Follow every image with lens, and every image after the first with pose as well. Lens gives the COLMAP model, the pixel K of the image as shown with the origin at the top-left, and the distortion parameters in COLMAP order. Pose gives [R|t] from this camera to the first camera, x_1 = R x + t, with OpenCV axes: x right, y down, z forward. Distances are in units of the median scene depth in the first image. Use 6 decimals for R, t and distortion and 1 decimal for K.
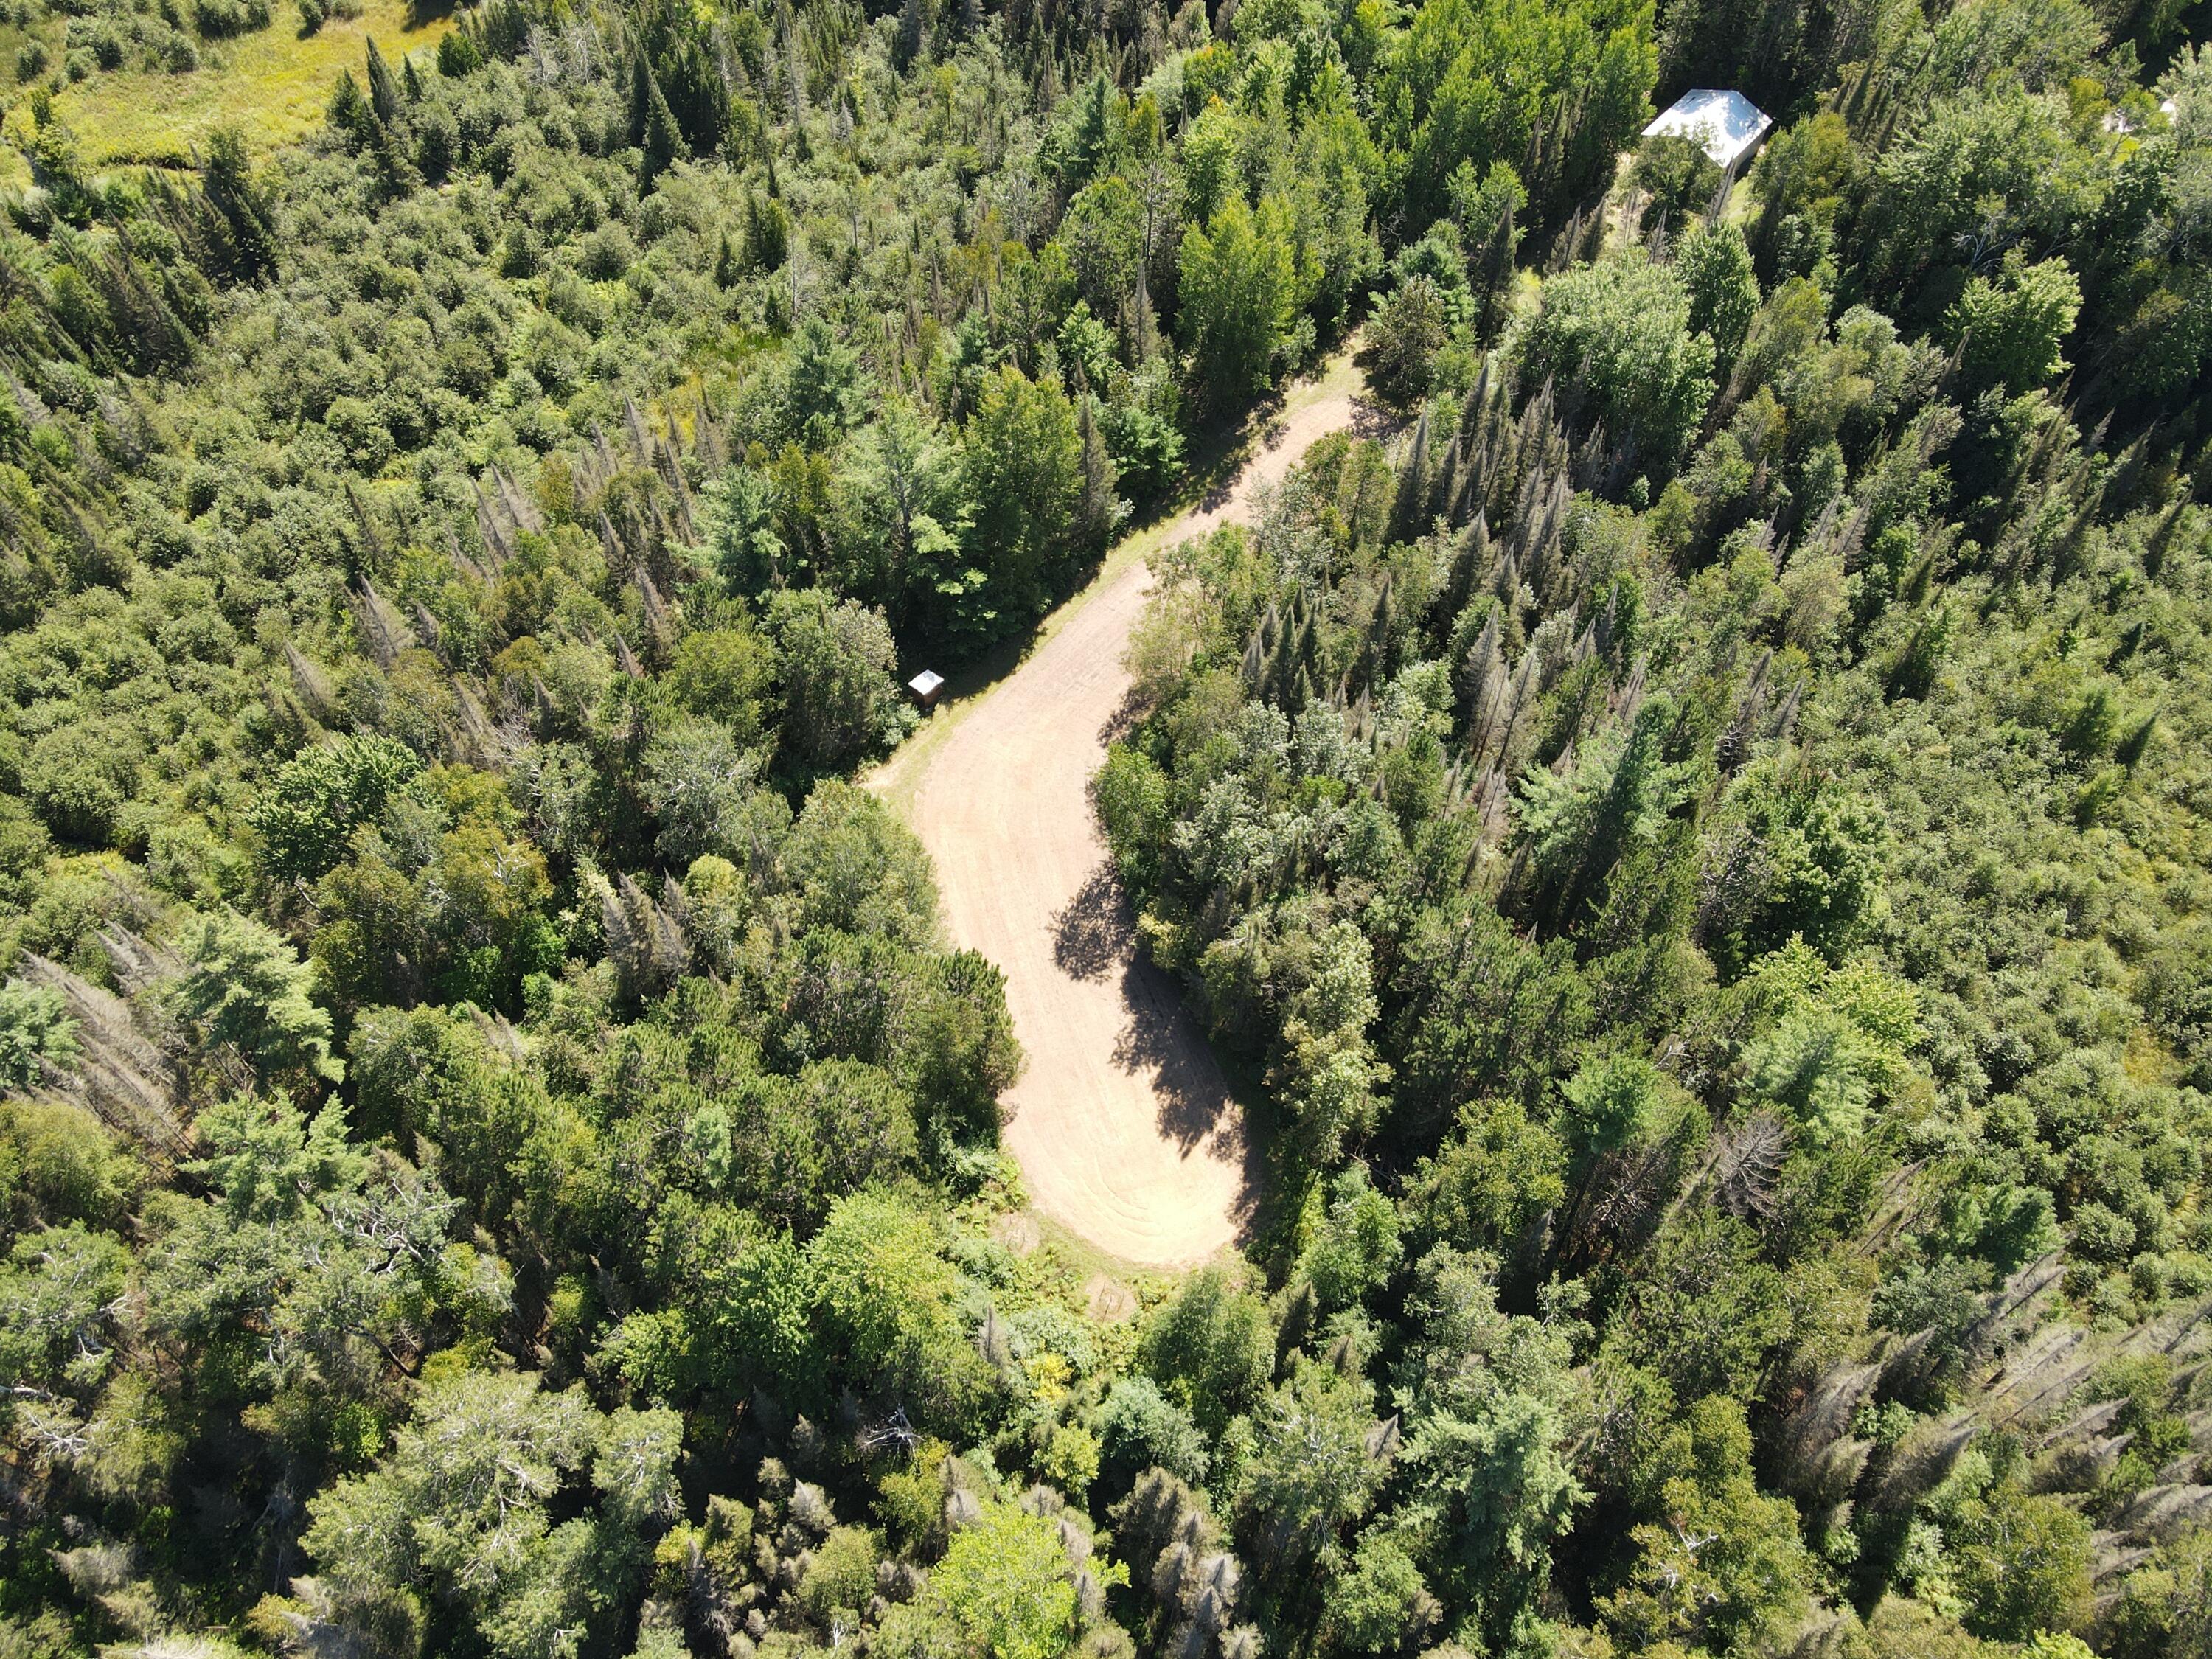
lens RADIAL K [[1637.7, 0, 1102.7], [0, 1637.7, 825.6], [0, 0, 1]] dist [0.004004, 0.032525]
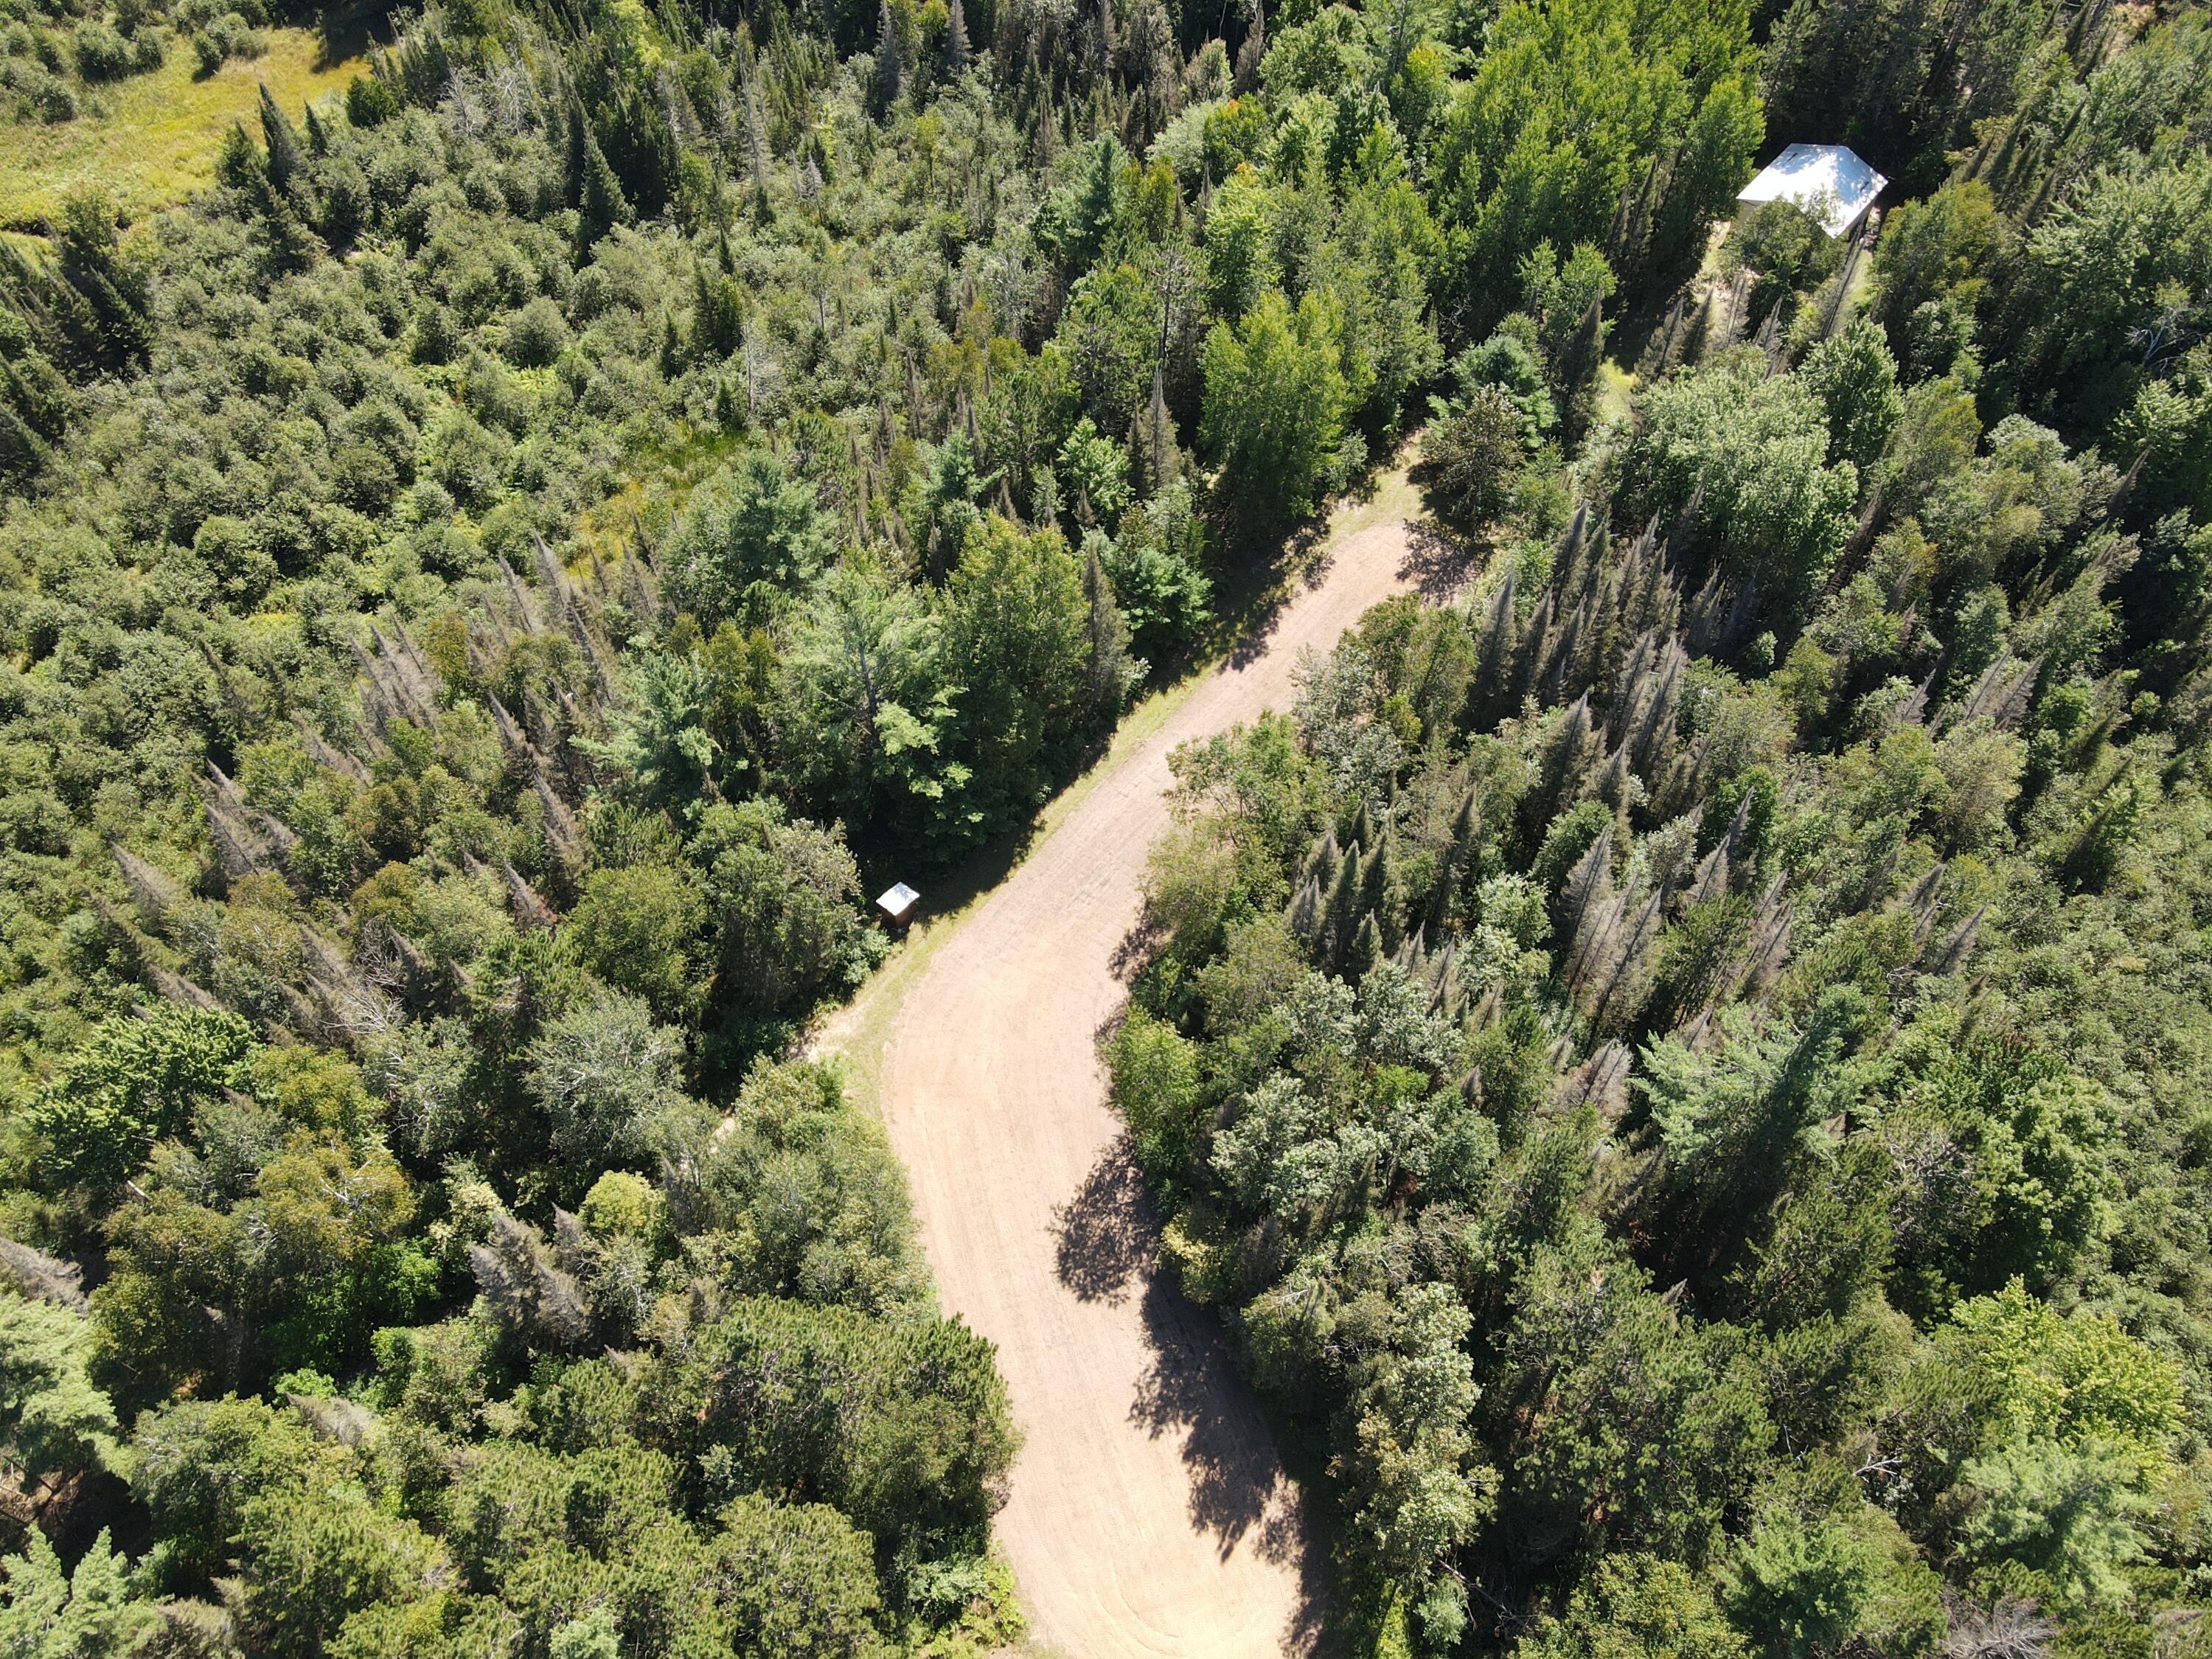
lens RADIAL K [[1638.9, 0, 1106.0], [0, 1638.9, 829.5], [0, 0, 1]] dist [0.014154, 0.009384]
pose [[0.999990, -0.003822, 0.002333, -0.005416], [0.003818, 0.999991, 0.001935, -0.109331], [-0.002340, -0.001926, 0.999995, 0.163582]]
